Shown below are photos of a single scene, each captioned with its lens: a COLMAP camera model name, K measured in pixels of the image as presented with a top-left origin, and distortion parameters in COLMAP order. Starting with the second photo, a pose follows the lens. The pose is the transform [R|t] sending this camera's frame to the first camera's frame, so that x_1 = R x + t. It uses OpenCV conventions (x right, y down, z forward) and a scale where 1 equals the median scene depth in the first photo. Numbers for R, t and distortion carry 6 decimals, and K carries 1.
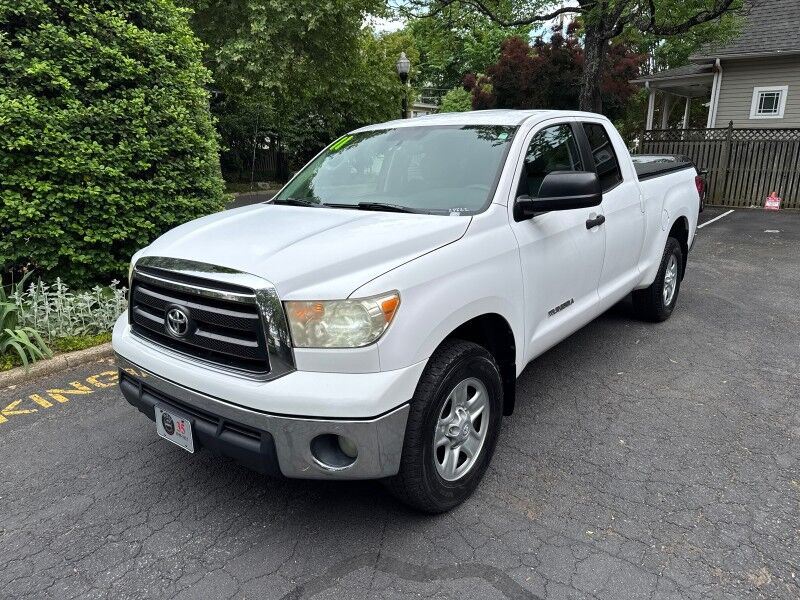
lens RADIAL K [[571.6, 0, 398.5], [0, 571.6, 299.6], [0, 0, 1]] dist [0.033987, -0.035990]
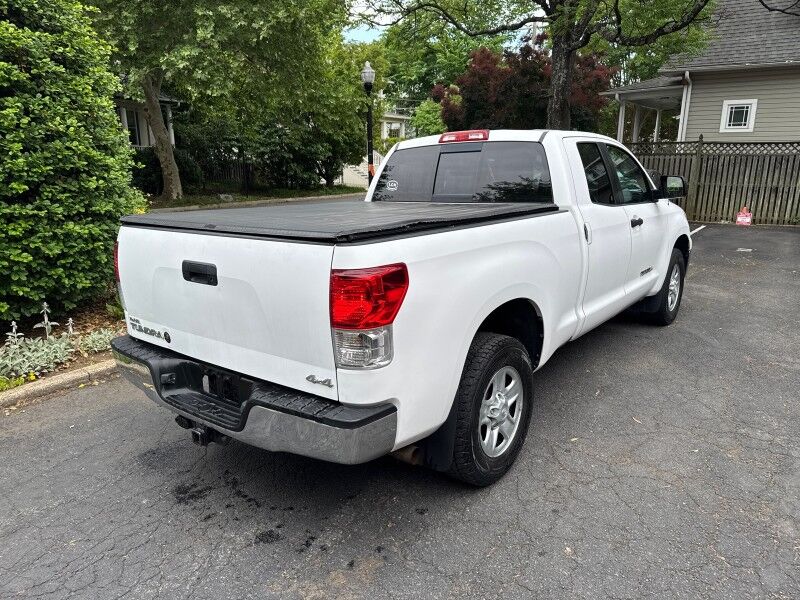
lens RADIAL K [[572.3, 0, 402.8], [0, 572.3, 300.0], [0, 0, 1]] dist [0.030820, -0.036402]
pose [[0.999139, -0.007384, 0.040817, 0.032237], [0.008023, 0.999848, -0.015504, -0.019863], [-0.040696, 0.015818, 0.999046, 0.053234]]
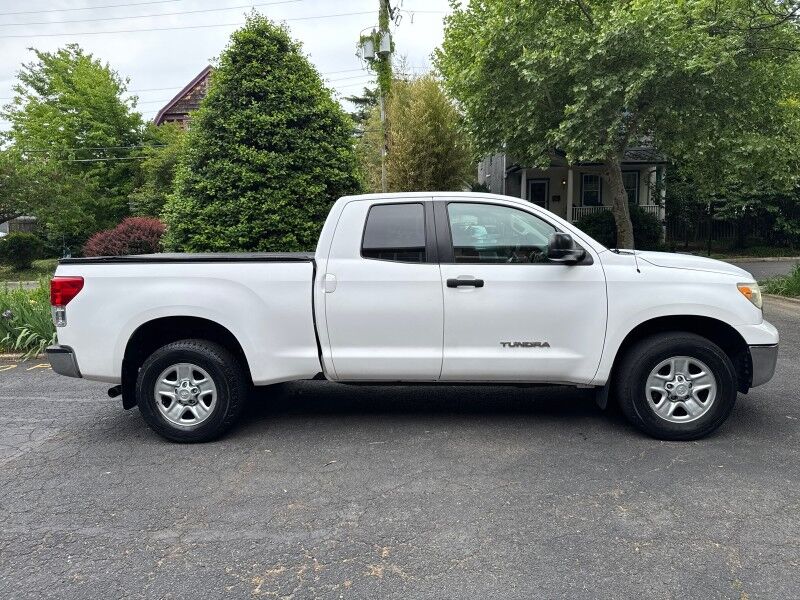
lens RADIAL K [[572.3, 0, 402.8], [0, 572.3, 300.0], [0, 0, 1]] dist [0.030820, -0.036402]
pose [[0.584527, 0.094988, -0.805795, 0.401142], [-0.184081, 0.982752, -0.017685, -0.047799], [0.790217, 0.158669, 0.591930, 0.172118]]
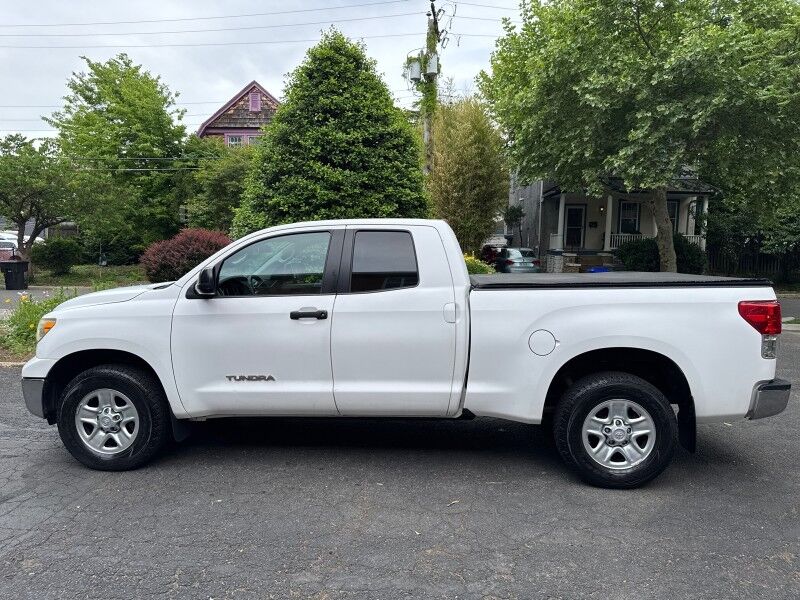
lens RADIAL K [[569.8, 0, 400.0], [0, 569.8, 300.0], [0, 0, 1]] dist [0.080267, -0.090530]
pose [[0.554851, 0.092399, -0.826803, 0.356366], [-0.226546, 0.973038, -0.043289, -0.040989], [0.800510, 0.211328, 0.560824, 0.134925]]
